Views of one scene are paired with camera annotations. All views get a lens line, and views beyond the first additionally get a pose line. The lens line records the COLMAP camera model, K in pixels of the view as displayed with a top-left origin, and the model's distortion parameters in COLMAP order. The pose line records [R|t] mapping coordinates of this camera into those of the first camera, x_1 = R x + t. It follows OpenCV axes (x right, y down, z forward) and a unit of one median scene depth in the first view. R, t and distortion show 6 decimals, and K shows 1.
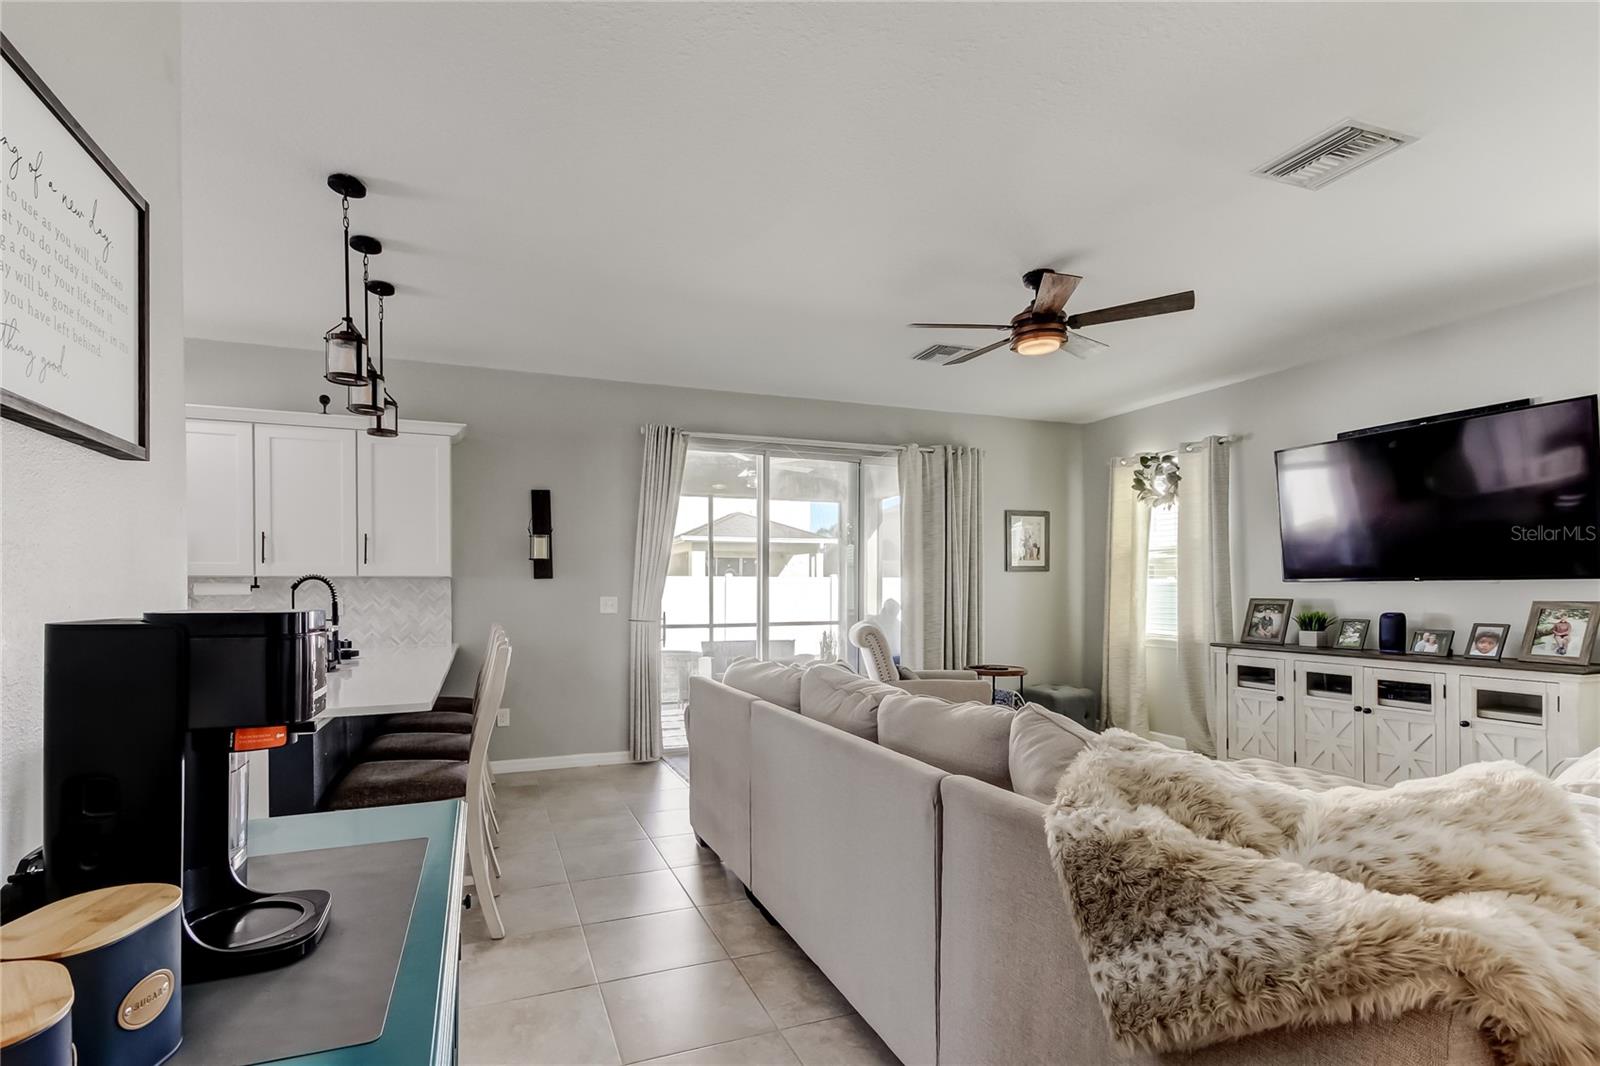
lens RADIAL K [[741.3, 0, 766.0], [0, 741.3, 581.6], [0, 0, 1]] dist [0.017476, -0.001493]
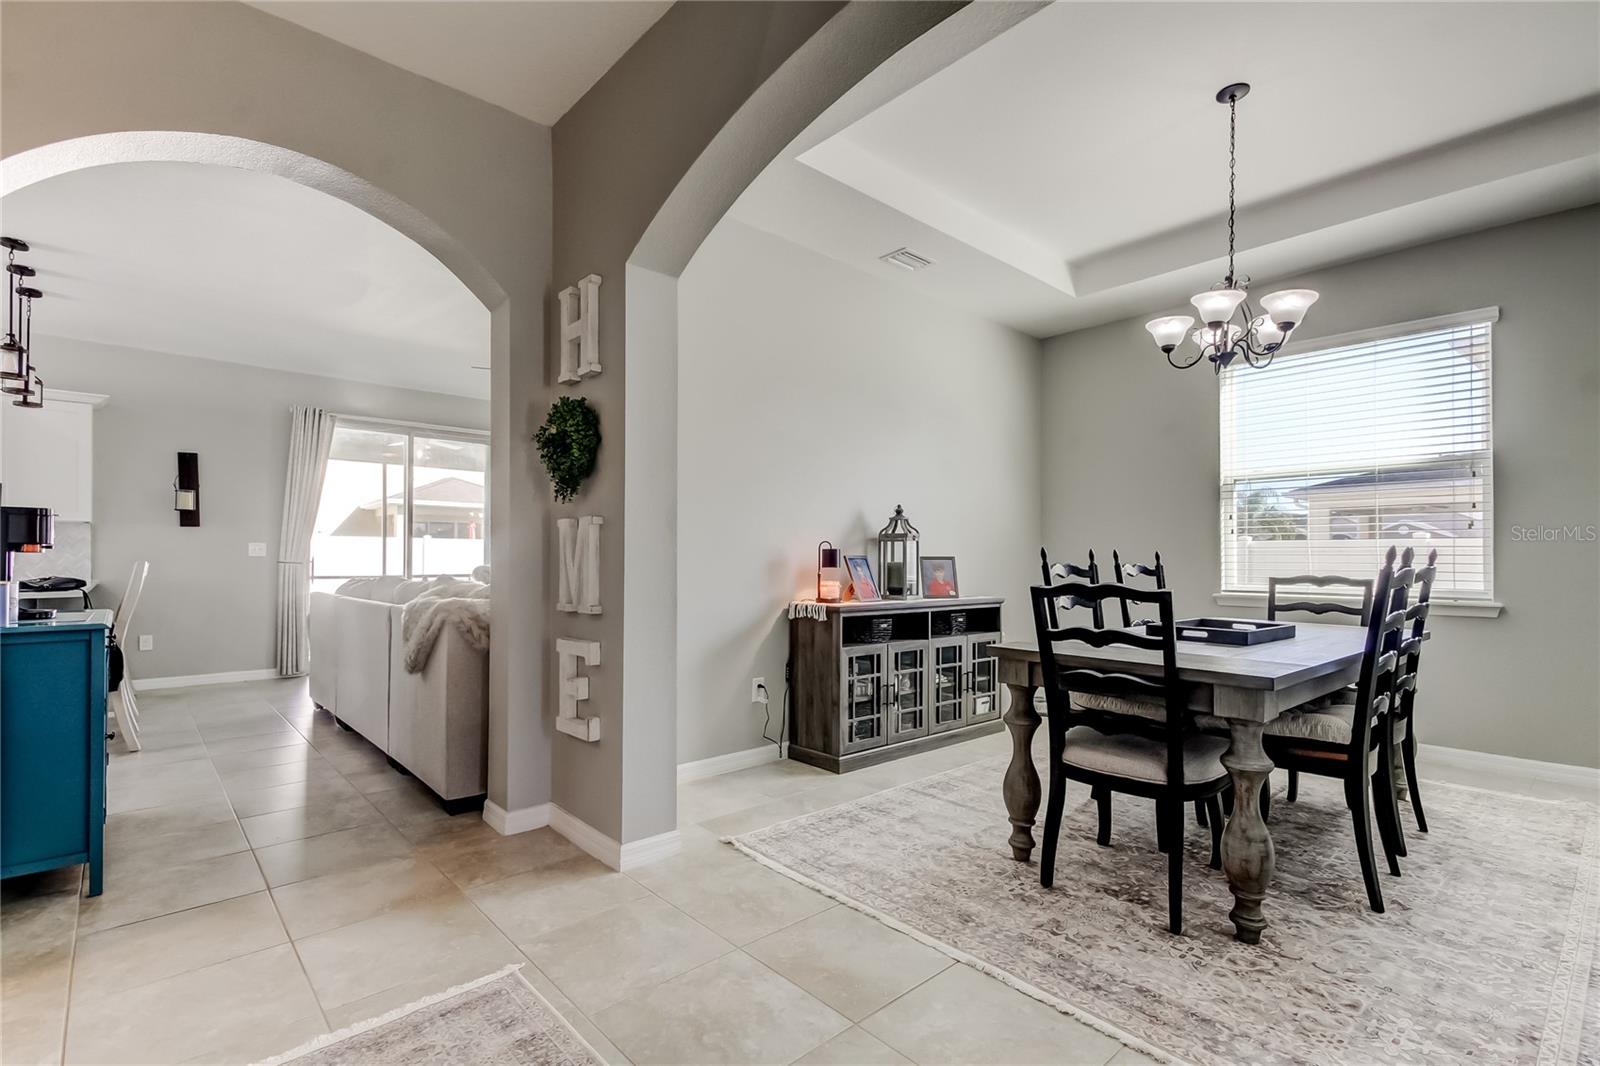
lens RADIAL K [[741.3, 0, 803.0], [0, 741.3, 549.3], [0, 0, 1]] dist [0.017476, -0.001493]
pose [[0.931199, 0.009961, 0.364376, 0.189735], [-0.007834, 0.999943, -0.007317, 0.035216], [-0.364428, 0.003959, 0.931223, -0.512638]]
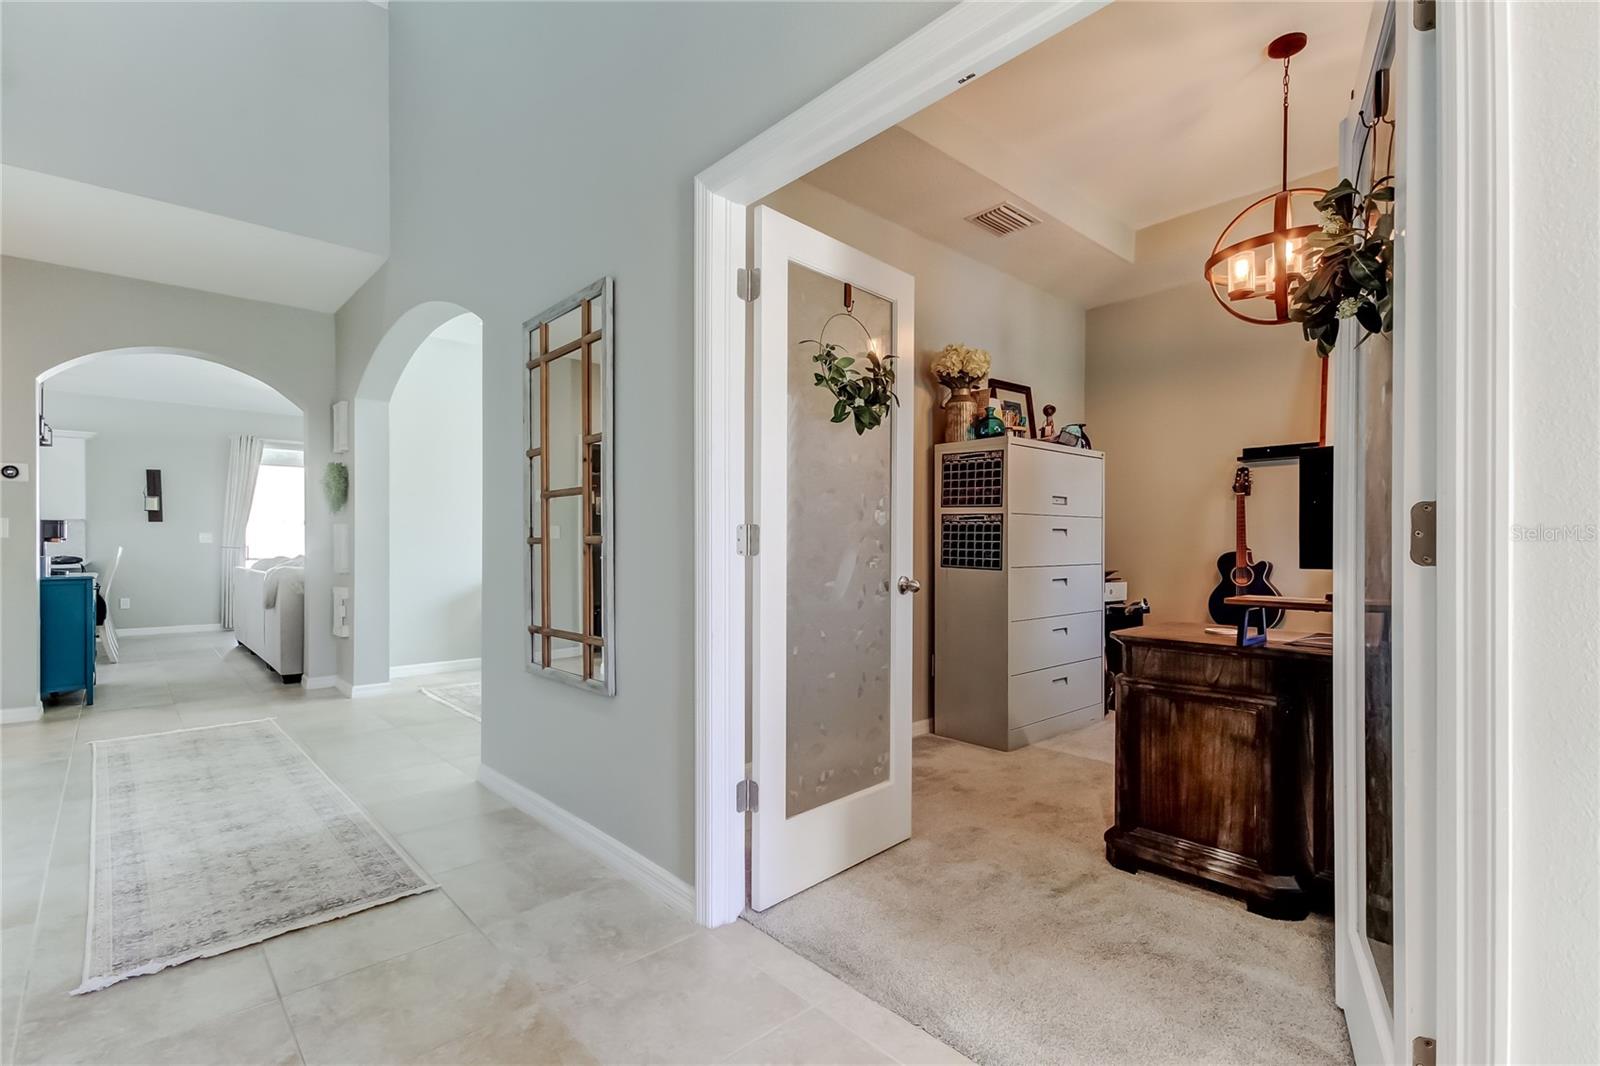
lens RADIAL K [[741.3, 0, 806.3], [0, 741.3, 537.6], [0, 0, 1]] dist [0.017476, -0.001493]
pose [[0.928901, 0.004207, 0.370304, 0.458174], [-0.004454, 0.999990, -0.000188, 0.026667], [-0.370301, -0.001475, 0.928910, -1.176258]]
